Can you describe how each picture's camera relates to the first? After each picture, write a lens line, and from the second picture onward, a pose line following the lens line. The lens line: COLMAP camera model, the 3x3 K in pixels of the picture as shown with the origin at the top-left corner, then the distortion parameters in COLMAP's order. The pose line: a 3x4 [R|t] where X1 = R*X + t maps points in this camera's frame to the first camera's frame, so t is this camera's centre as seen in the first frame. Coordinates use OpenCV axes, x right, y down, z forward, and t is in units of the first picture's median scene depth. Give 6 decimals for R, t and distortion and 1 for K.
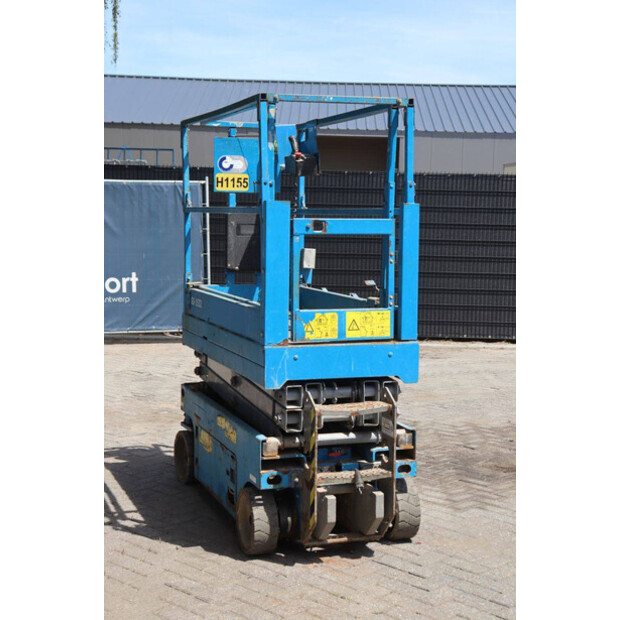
lens RADIAL K [[1064.5, 0, 310.0], [0, 1064.5, 310.0], [0, 0, 1]] dist [0.173622, 0.066973]
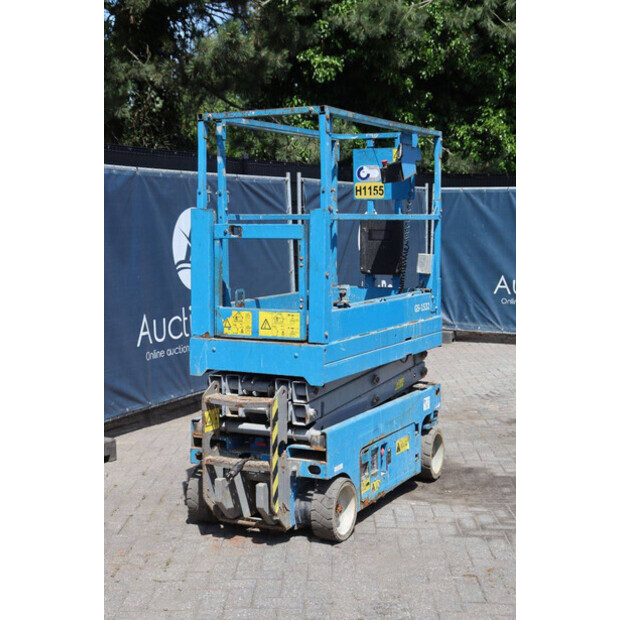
lens RADIAL K [[1027.9, 0, 310.0], [0, 1027.9, 310.0], [0, 0, 1]] dist [0.153017, 0.153291]
pose [[0.688298, 0.054151, -0.723404, 0.809256], [-0.057400, 0.998149, 0.020104, -0.023150], [0.723154, 0.027686, 0.690132, 0.323033]]
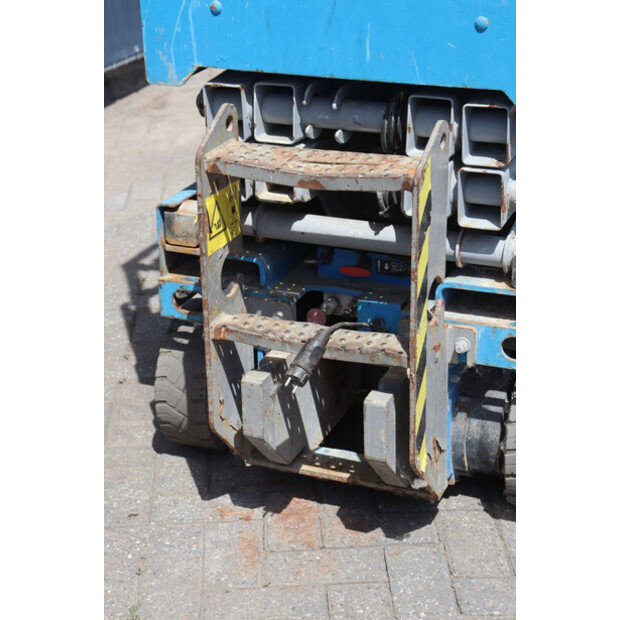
lens RADIAL K [[1356.0, 0, 298.5], [0, 1356.0, 309.5], [0, 0, 1]] dist [0.321889, 0.255860]
pose [[0.730053, 0.236233, -0.641261, 0.336817], [-0.037182, 0.950694, 0.307895, -0.004741], [0.682378, -0.200936, 0.702840, 0.640597]]
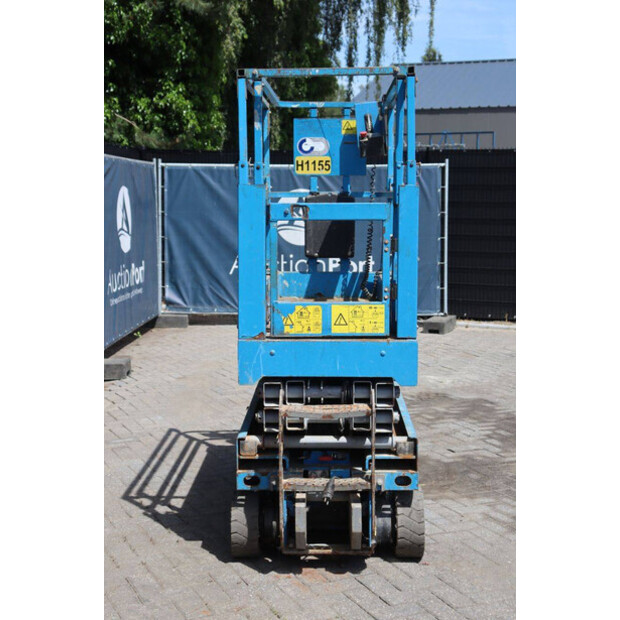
lens RADIAL K [[1027.9, 0, 310.0], [0, 1027.9, 310.0], [0, 0, 1]] dist [0.153017, 0.153291]
pose [[0.934785, 0.028123, -0.354099, 0.327561], [-0.021212, 0.999501, 0.023384, -0.014034], [0.354580, -0.014348, 0.934916, 0.165194]]
